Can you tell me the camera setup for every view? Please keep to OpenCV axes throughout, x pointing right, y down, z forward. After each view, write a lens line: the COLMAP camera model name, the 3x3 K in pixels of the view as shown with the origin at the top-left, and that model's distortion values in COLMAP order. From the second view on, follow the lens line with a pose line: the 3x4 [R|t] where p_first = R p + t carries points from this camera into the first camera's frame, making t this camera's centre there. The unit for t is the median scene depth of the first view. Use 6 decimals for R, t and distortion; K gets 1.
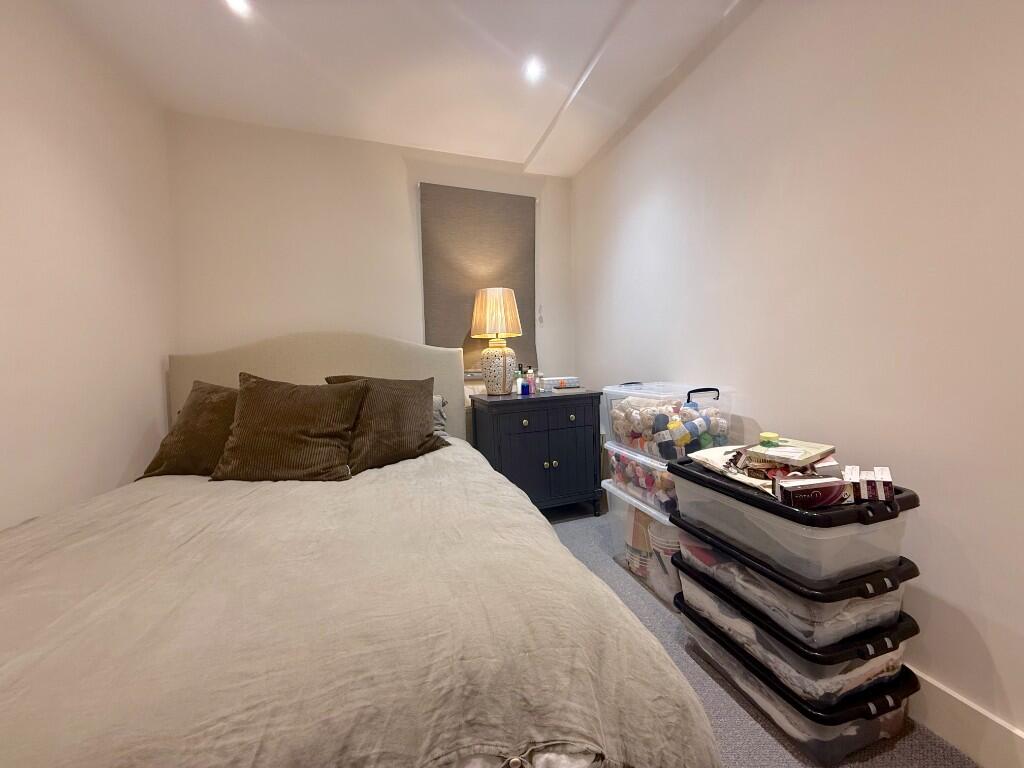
lens RADIAL K [[410.3, 0, 512.1], [0, 410.3, 384.4], [0, 0, 1]] dist [-0.004541, -0.000230]
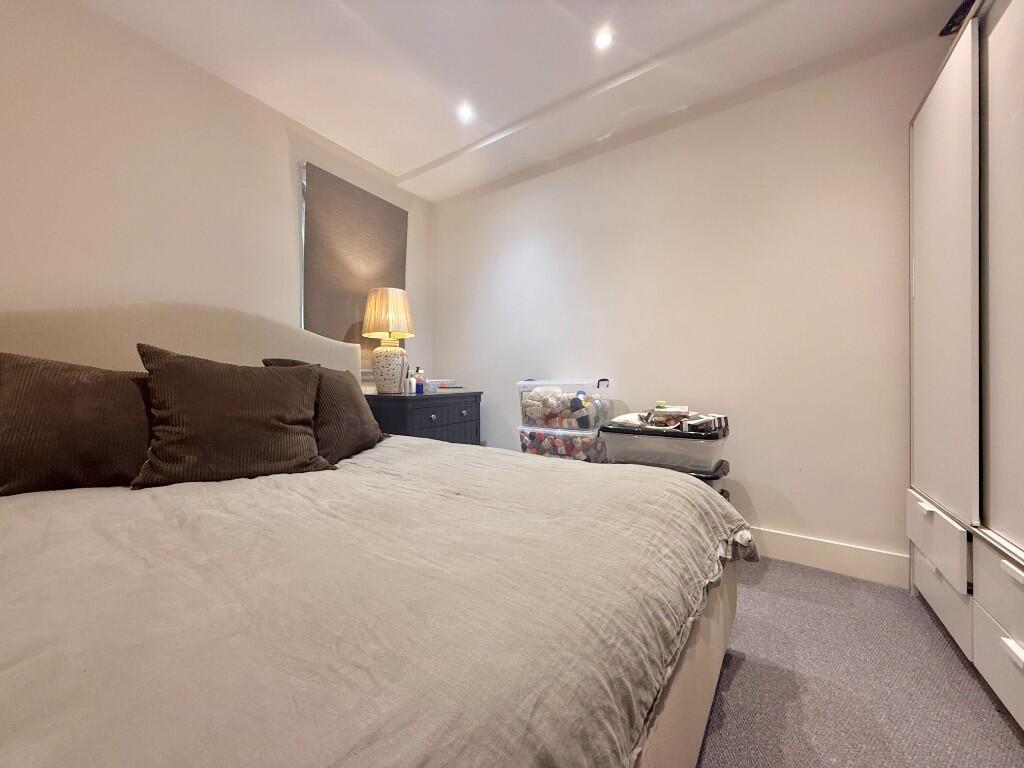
lens RADIAL K [[410.3, 0, 511.9], [0, 410.3, 385.3], [0, 0, 1]] dist [-0.004541, -0.000230]
pose [[0.783038, 0.025159, 0.621465, -0.602308], [0.015298, 0.998100, -0.059682, 0.098245], [-0.621786, 0.056241, 0.781166, 0.039154]]
